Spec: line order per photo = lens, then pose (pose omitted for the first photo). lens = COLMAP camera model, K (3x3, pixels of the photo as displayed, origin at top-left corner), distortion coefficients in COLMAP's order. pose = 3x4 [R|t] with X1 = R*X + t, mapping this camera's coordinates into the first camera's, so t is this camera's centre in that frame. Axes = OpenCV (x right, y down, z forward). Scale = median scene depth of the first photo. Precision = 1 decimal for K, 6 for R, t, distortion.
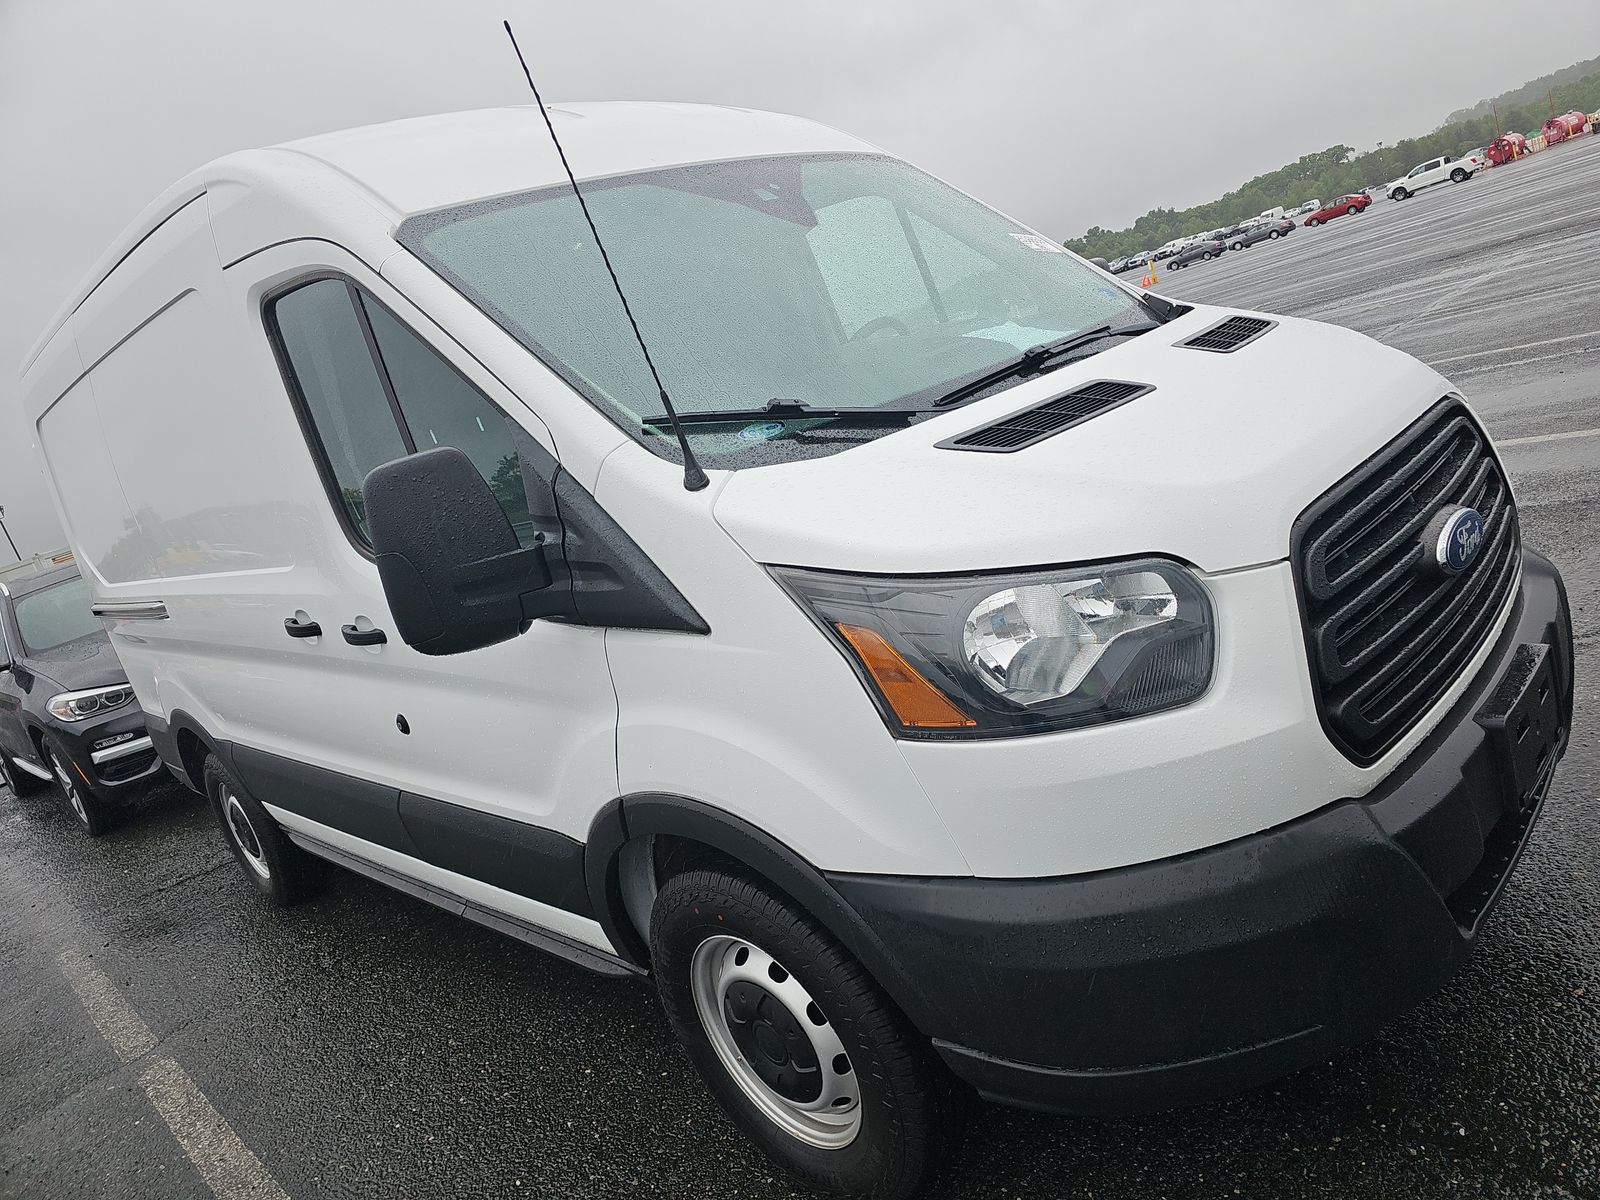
lens RADIAL K [[1076.8, 0, 804.0], [0, 1076.8, 599.8], [0, 0, 1]] dist [0.059991, -0.043779]
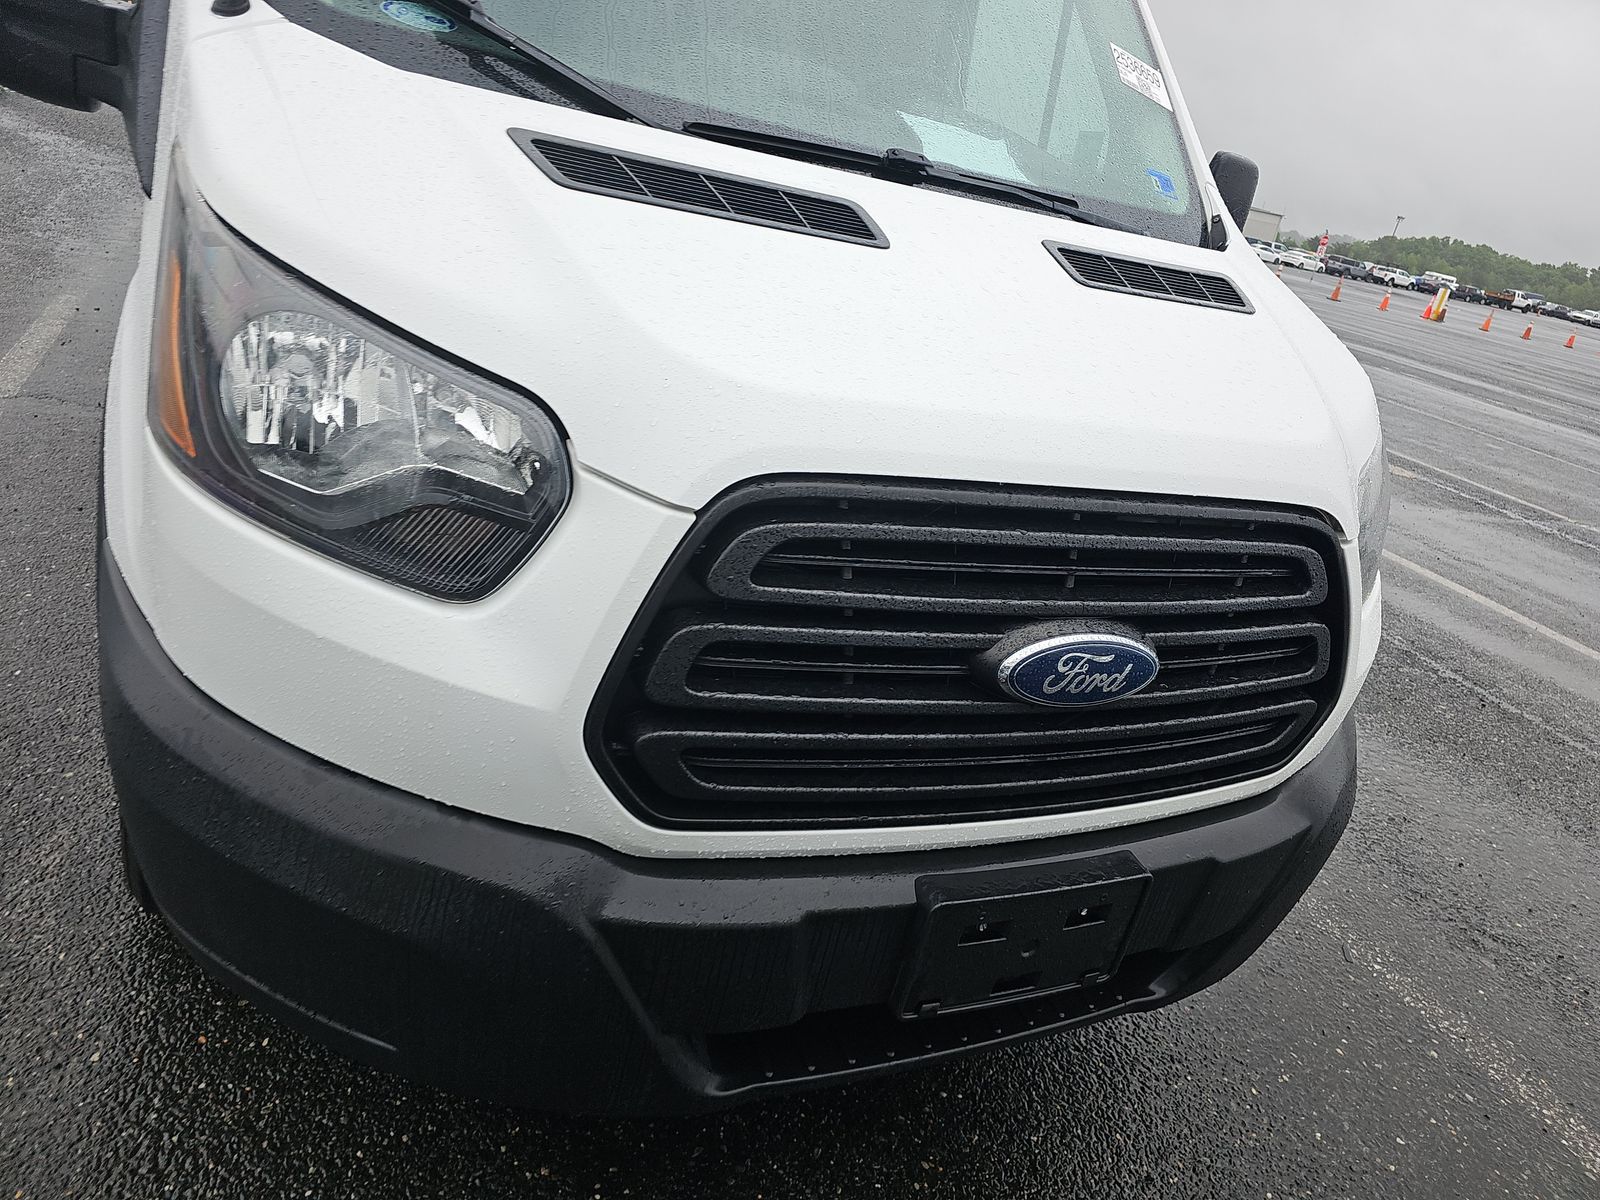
lens RADIAL K [[1076.8, 0, 798.4], [0, 1076.8, 593.9], [0, 0, 1]] dist [0.059991, -0.043779]
pose [[0.811266, 0.565895, -0.147009, 0.538692], [-0.527627, 0.816917, 0.232931, -0.158061], [0.251908, -0.111403, 0.961318, 0.332634]]
